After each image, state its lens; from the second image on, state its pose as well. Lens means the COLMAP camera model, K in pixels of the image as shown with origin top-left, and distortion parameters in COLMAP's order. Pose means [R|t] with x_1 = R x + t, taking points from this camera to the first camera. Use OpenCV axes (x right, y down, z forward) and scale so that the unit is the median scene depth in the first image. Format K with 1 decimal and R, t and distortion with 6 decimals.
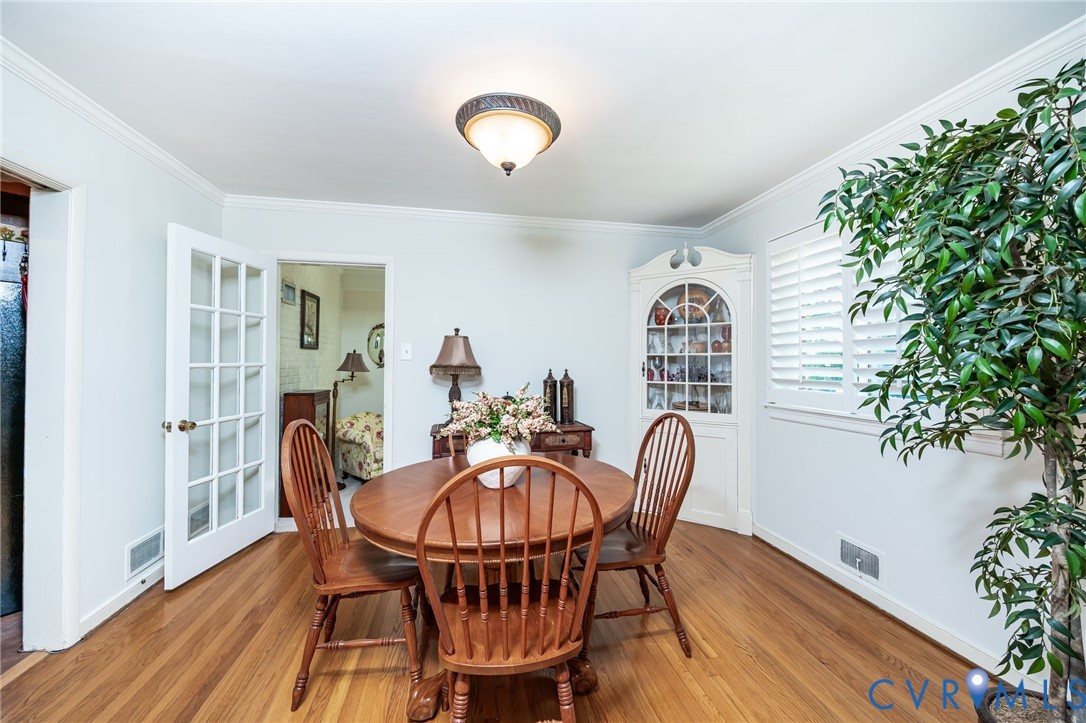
lens RADIAL K [[425.0, 0, 546.5], [0, 425.0, 361.1], [0, 0, 1]] dist [-0.000596, 0.000715]
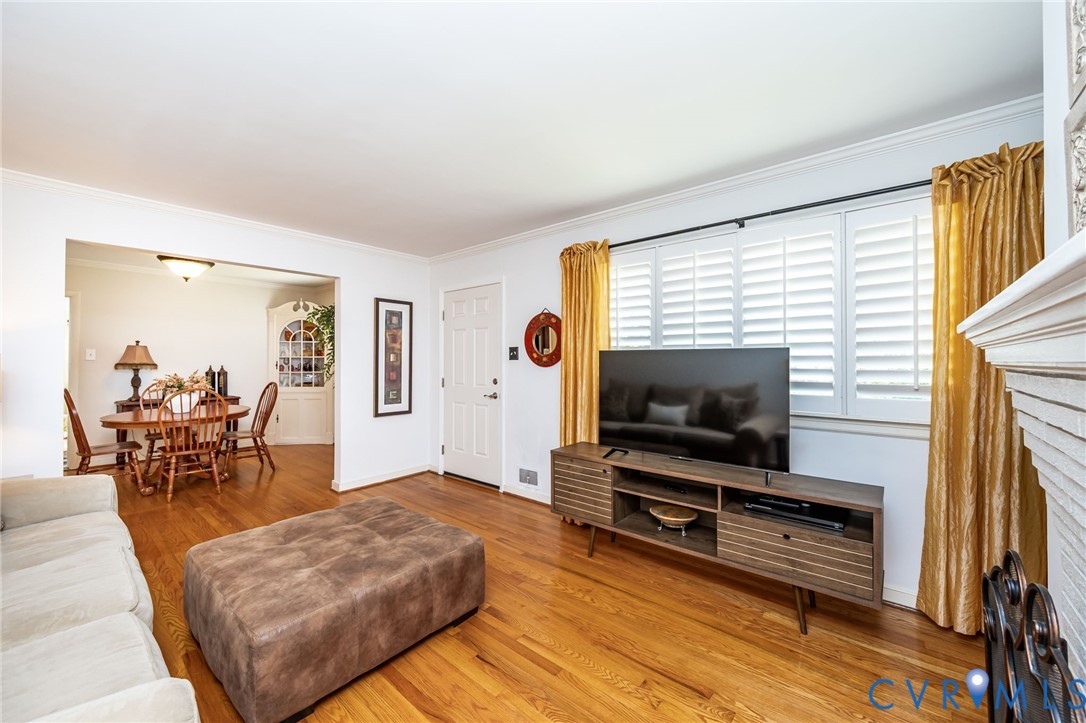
lens RADIAL K [[425.0, 0, 545.5], [0, 425.0, 358.1], [0, 0, 1]] dist [-0.000596, 0.000715]
pose [[0.784616, 0.001921, 0.619979, 0.006056], [-0.007210, 0.999956, 0.006025, -0.031567], [-0.619940, -0.009197, 0.784595, -1.211934]]
